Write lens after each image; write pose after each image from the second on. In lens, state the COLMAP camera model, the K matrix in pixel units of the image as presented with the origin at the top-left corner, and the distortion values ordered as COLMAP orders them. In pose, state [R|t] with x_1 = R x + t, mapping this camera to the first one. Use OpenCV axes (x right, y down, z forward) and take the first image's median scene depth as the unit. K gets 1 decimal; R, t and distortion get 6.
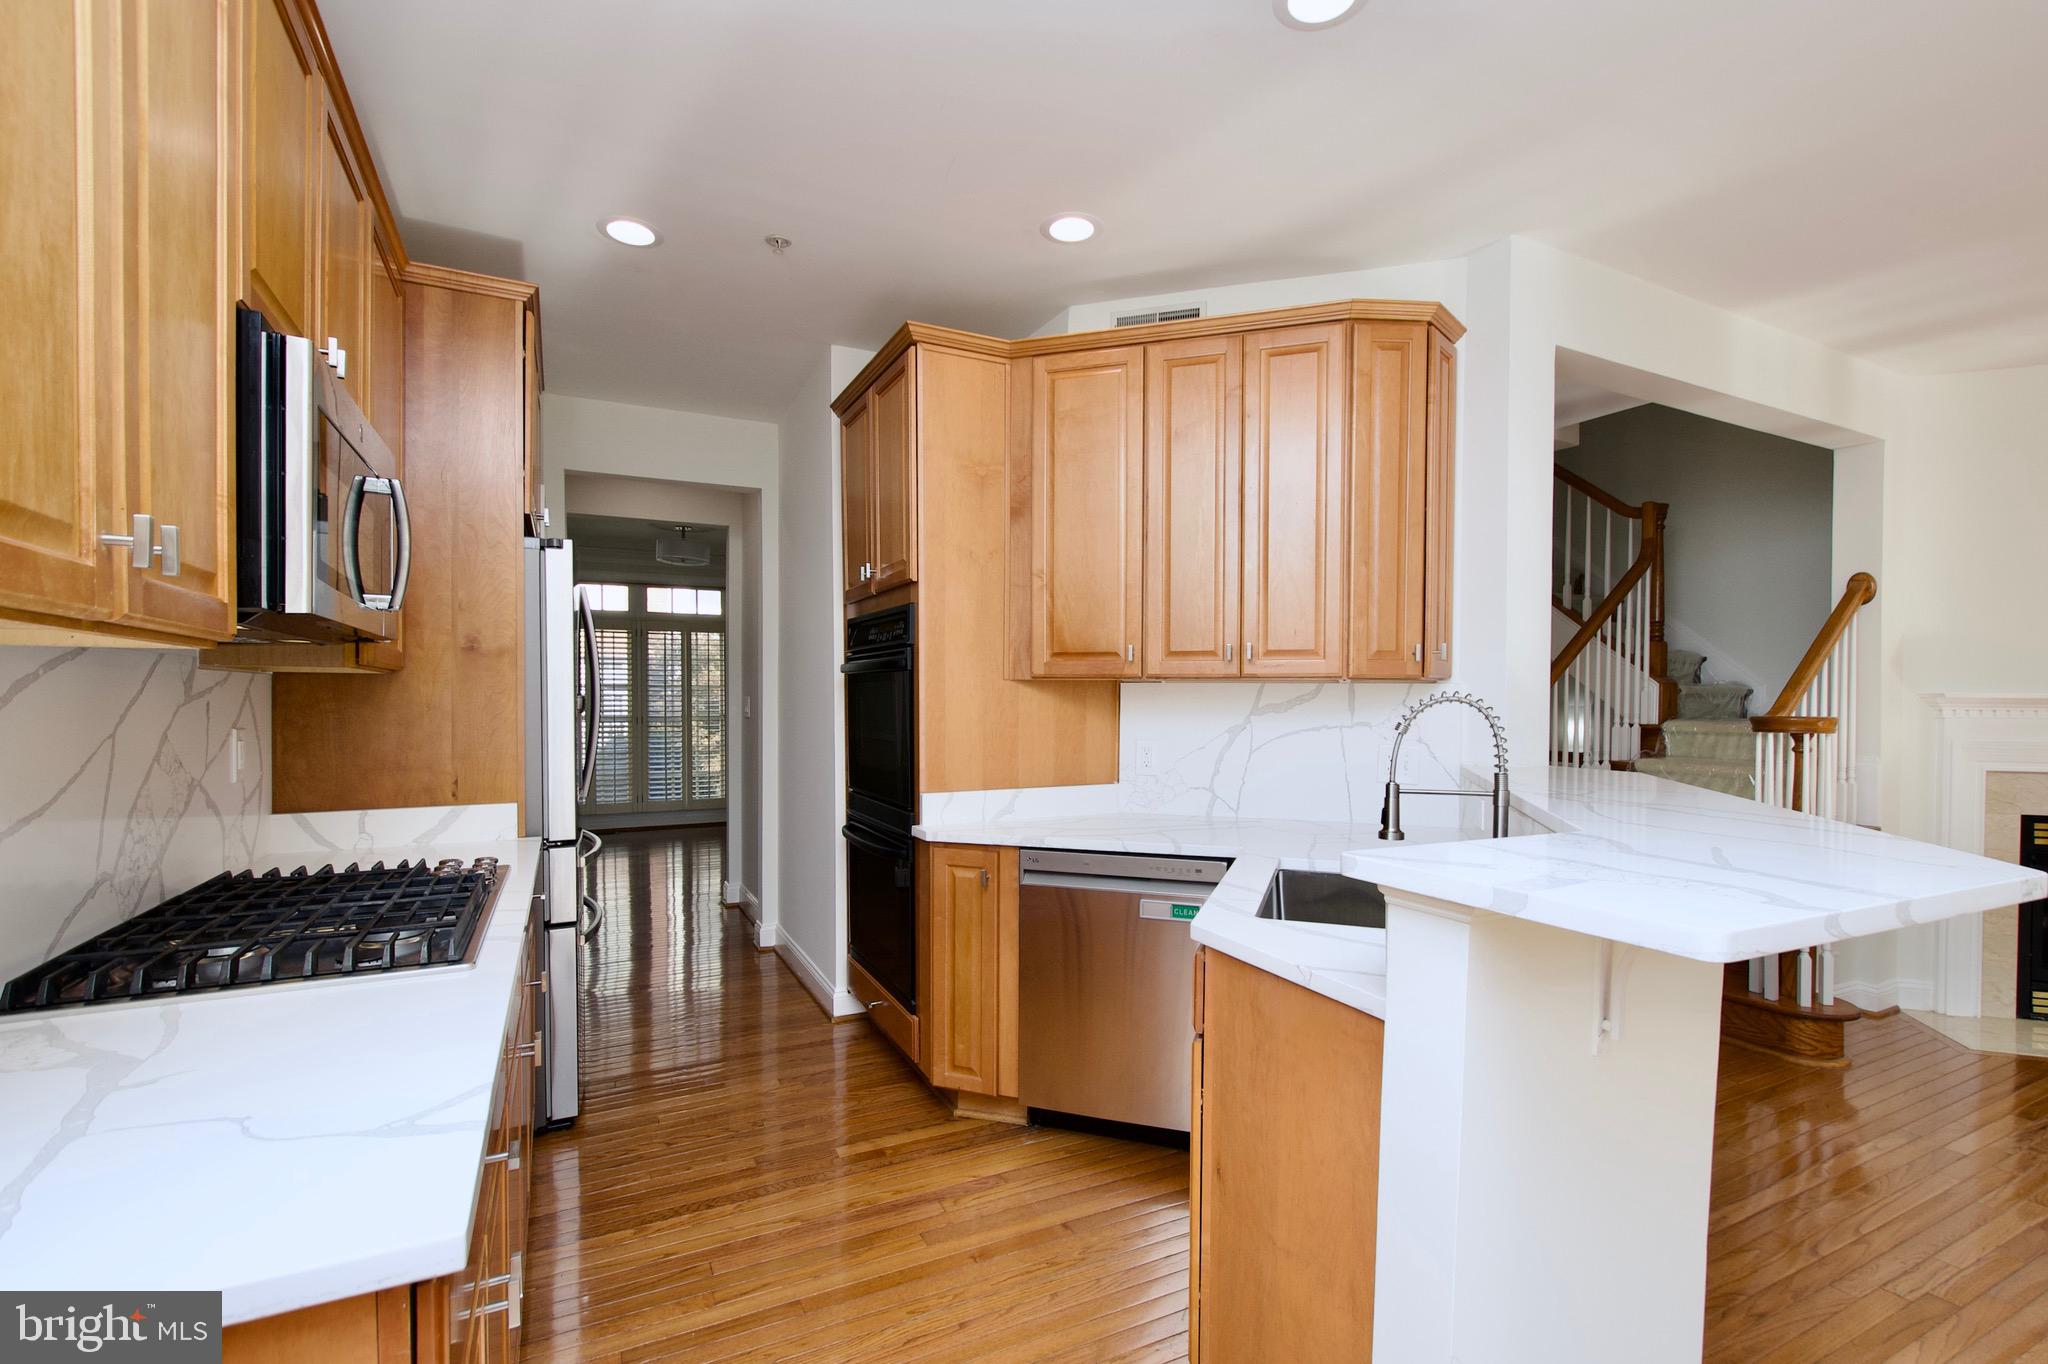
lens RADIAL K [[932.4, 0, 1025.1], [0, 932.4, 714.0], [0, 0, 1]] dist [0.011513, -0.010179]
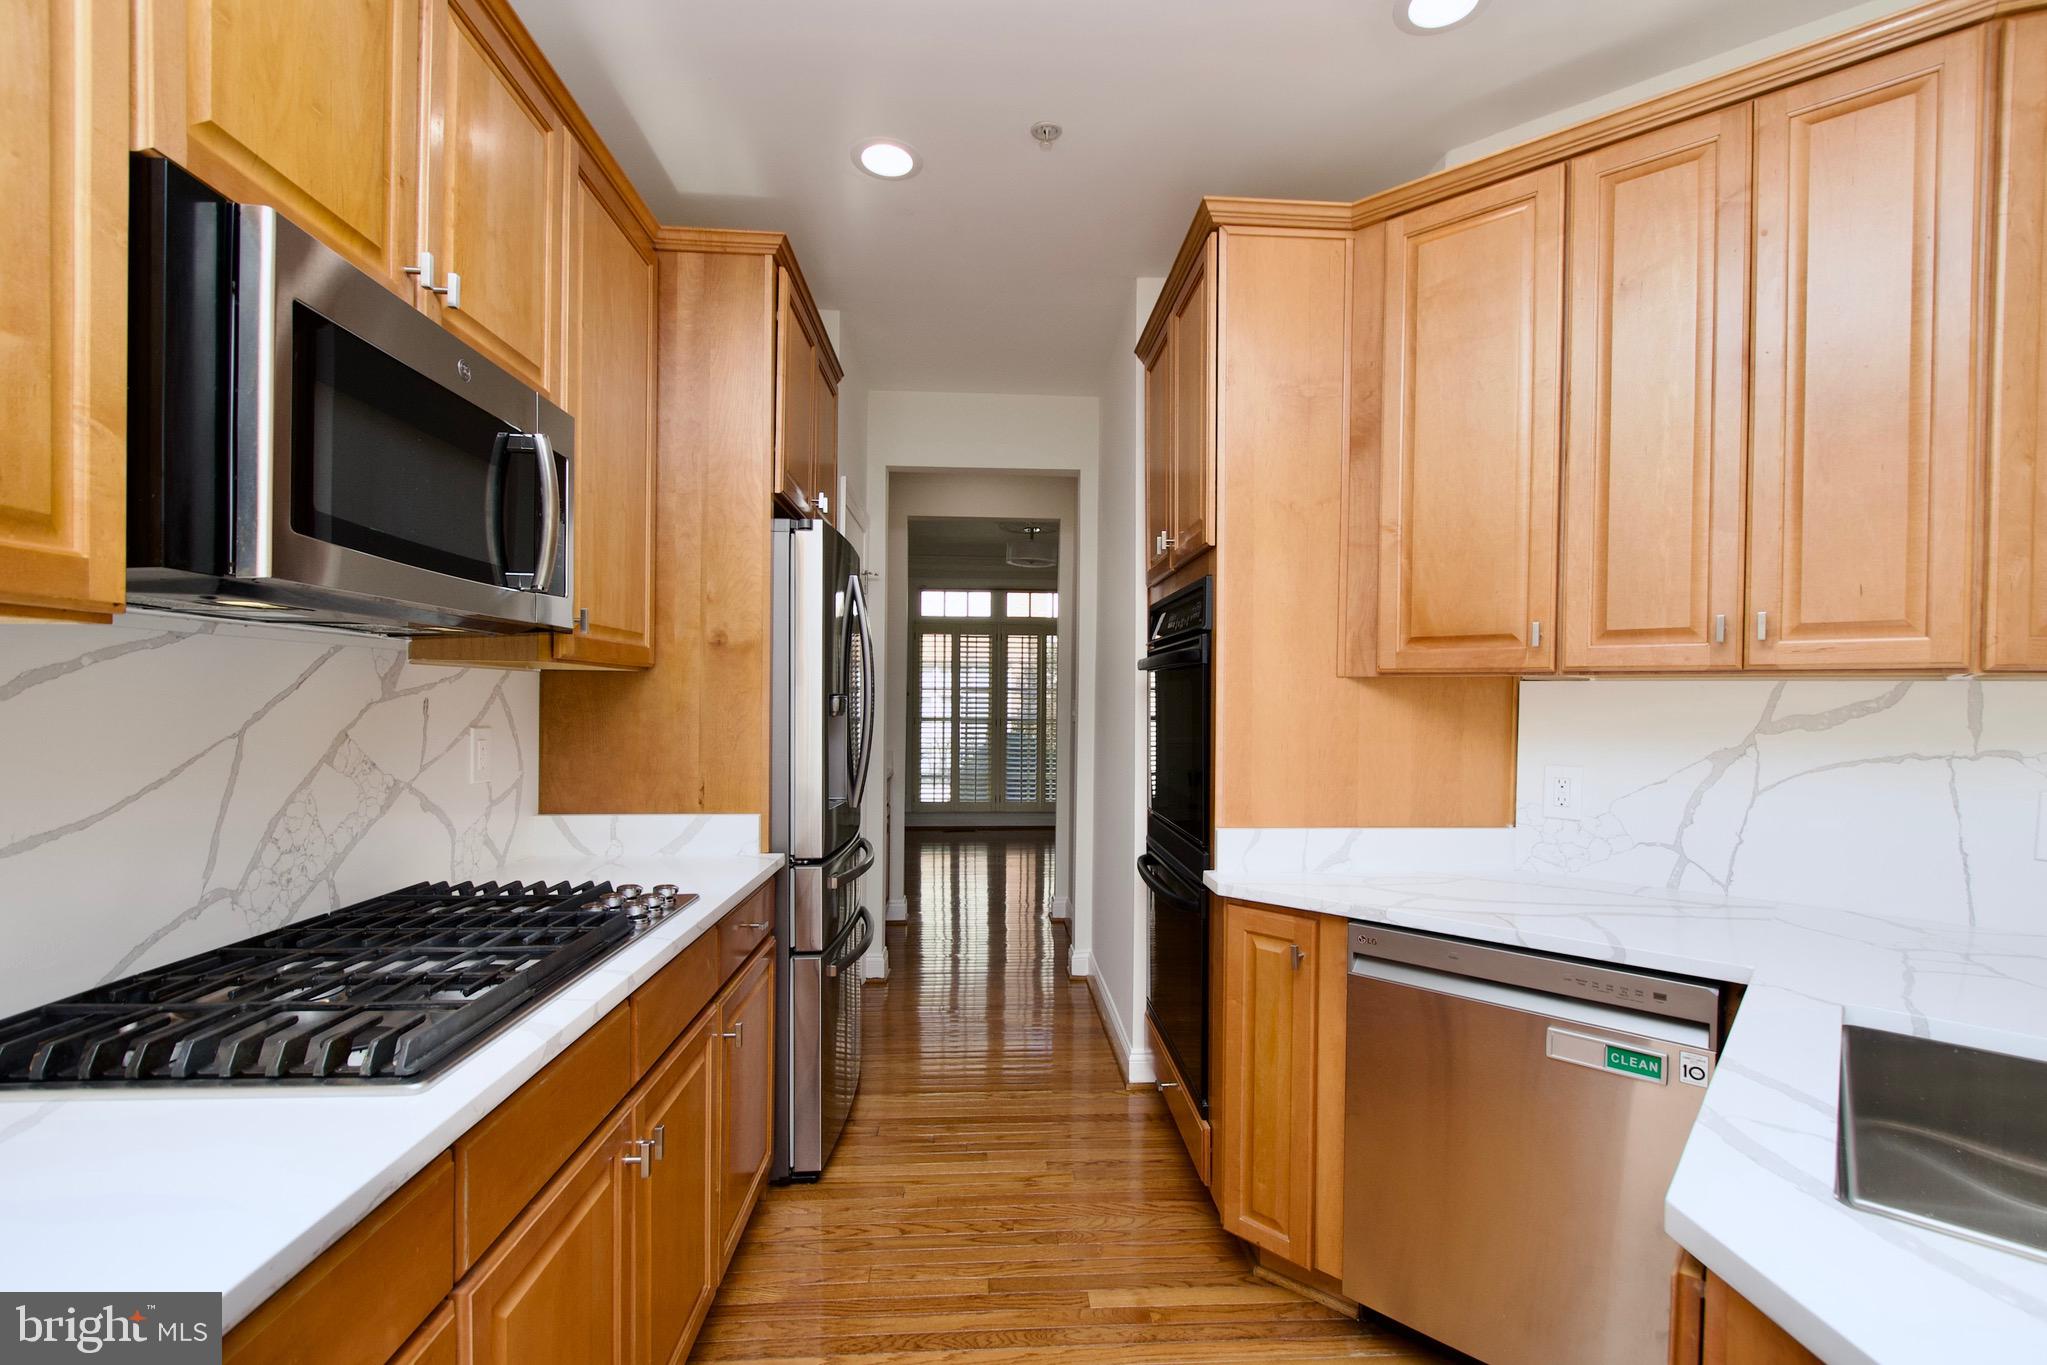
lens RADIAL K [[905.4, 0, 1042.6], [0, 905.4, 713.0], [0, 0, 1]] dist [0.010902, -0.009425]
pose [[0.924370, 0.012384, -0.381295, 0.035745], [-0.014569, 0.999890, -0.002844, -0.003483], [0.381218, 0.008184, 0.924449, 0.273585]]
